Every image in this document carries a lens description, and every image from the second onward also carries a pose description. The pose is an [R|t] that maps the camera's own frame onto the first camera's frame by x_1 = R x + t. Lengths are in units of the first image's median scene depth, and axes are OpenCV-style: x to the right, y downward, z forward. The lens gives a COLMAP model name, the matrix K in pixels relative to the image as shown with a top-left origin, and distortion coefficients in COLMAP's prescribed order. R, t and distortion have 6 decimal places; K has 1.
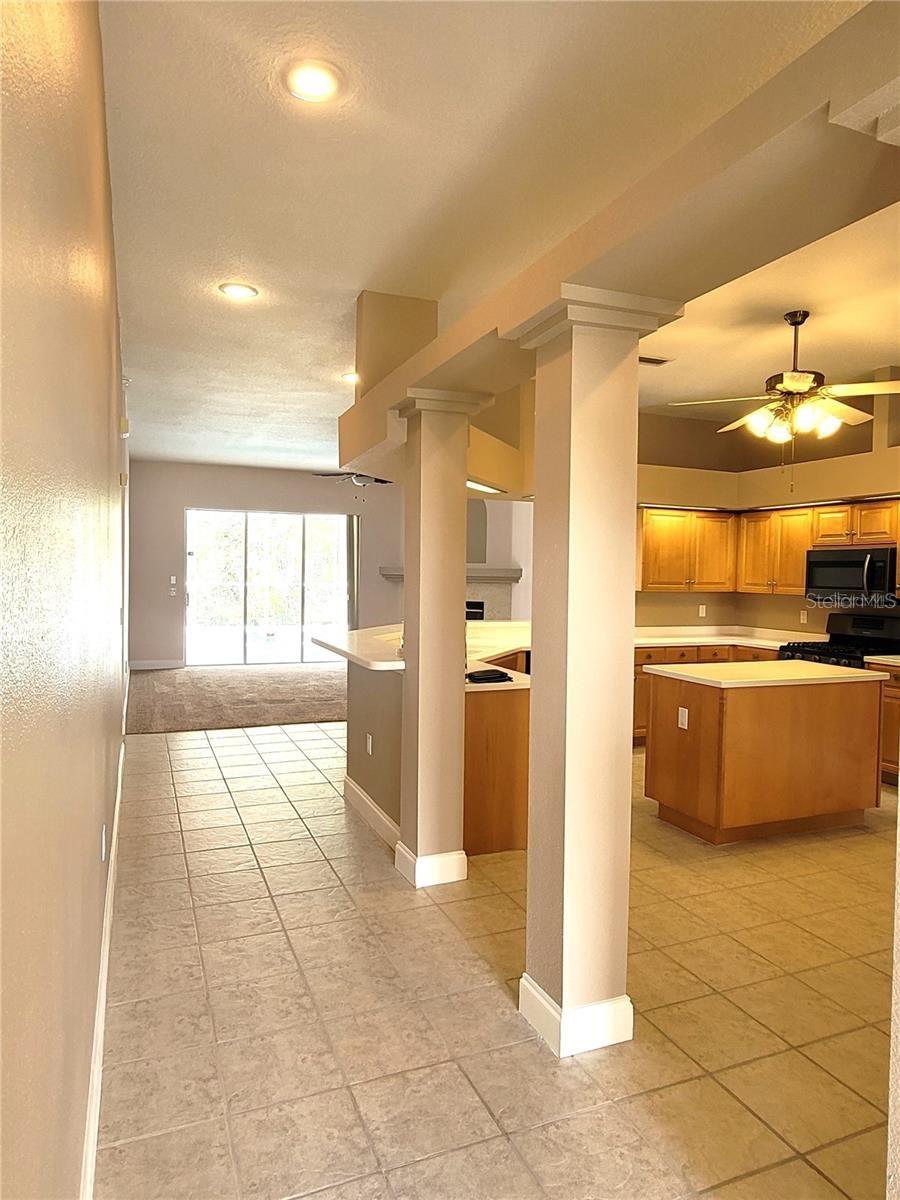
lens RADIAL K [[754.3, 0, 439.2], [0, 754.3, 595.0], [0, 0, 1]] dist [-0.002134, 0.001931]
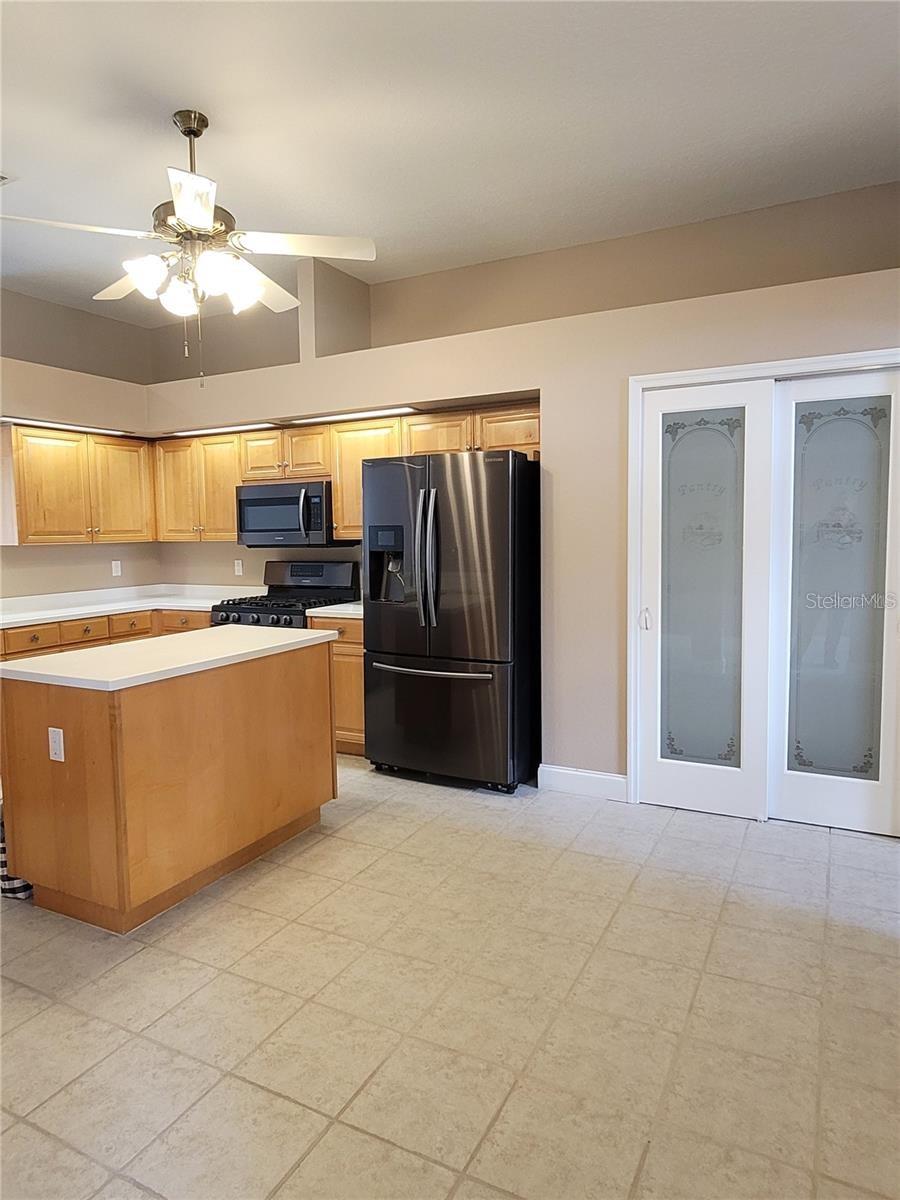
lens RADIAL K [[754.3, 0, 445.2], [0, 754.3, 590.9], [0, 0, 1]] dist [-0.002134, 0.001931]
pose [[0.758179, -0.081874, 0.646886, 0.166744], [0.048266, 0.996411, 0.069541, 0.011030], [-0.650258, -0.021502, 0.759409, 0.313414]]
